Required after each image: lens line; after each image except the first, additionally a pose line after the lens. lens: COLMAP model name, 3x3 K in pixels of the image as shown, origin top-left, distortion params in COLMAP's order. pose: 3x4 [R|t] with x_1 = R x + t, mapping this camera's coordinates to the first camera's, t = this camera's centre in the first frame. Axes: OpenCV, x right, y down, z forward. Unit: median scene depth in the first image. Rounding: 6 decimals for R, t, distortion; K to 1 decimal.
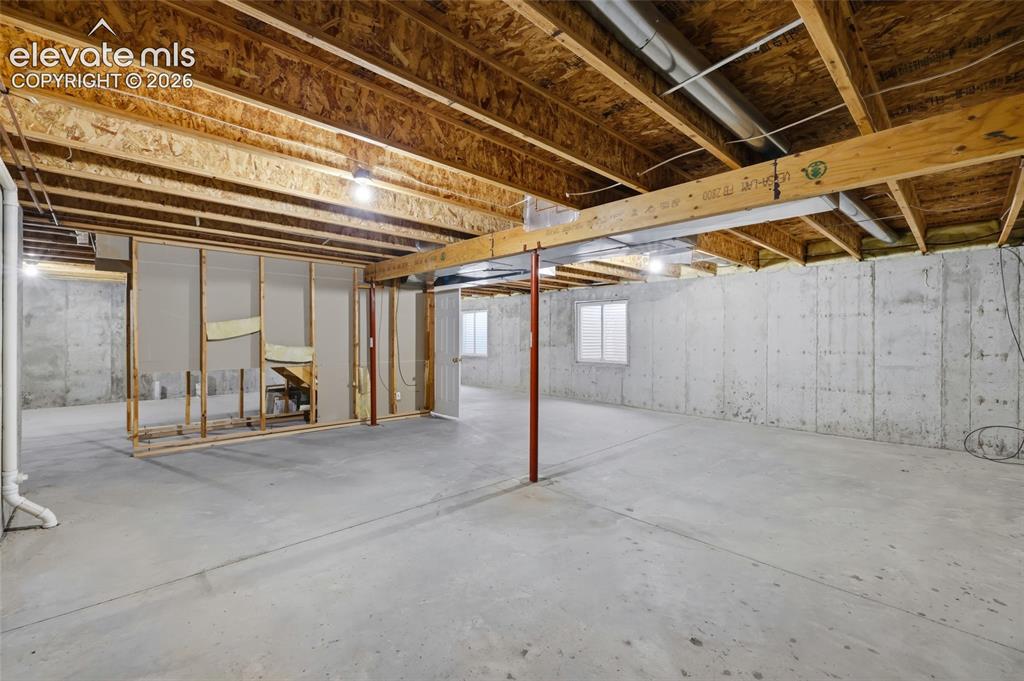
lens RADIAL K [[433.2, 0, 505.2], [0, 433.2, 336.9], [0, 0, 1]] dist [0.004173, 0.000276]
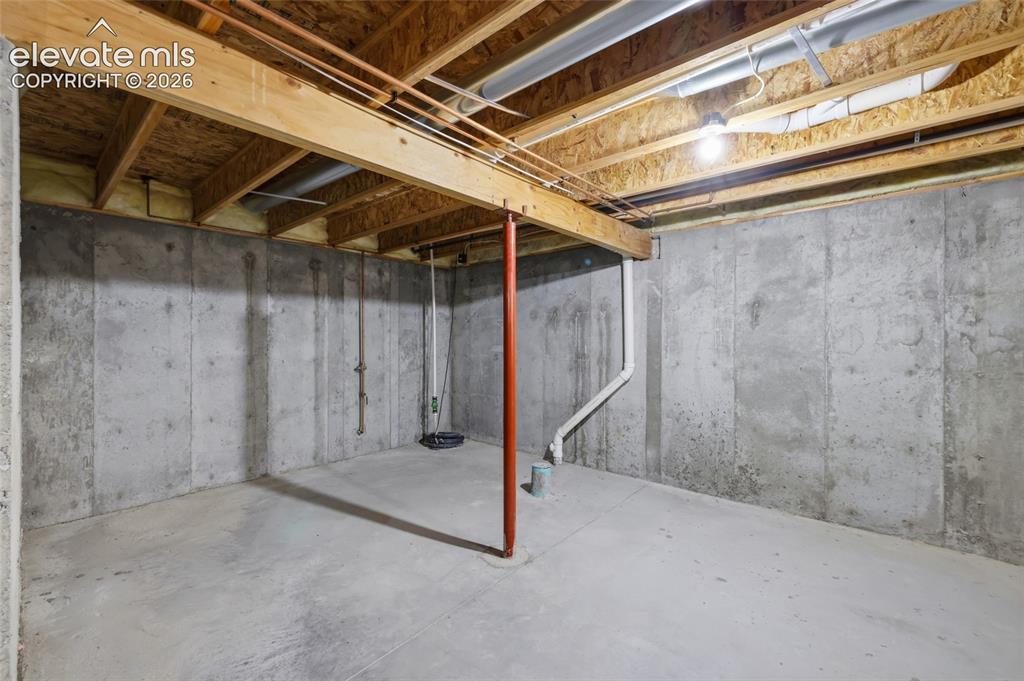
lens RADIAL K [[433.2, 0, 506.4], [0, 433.2, 339.9], [0, 0, 1]] dist [0.004173, 0.000276]
pose [[0.078170, -0.002848, -0.996936, -0.622587], [0.000499, 0.999996, -0.002818, -0.007211], [0.996940, -0.000277, 0.078171, 0.663571]]
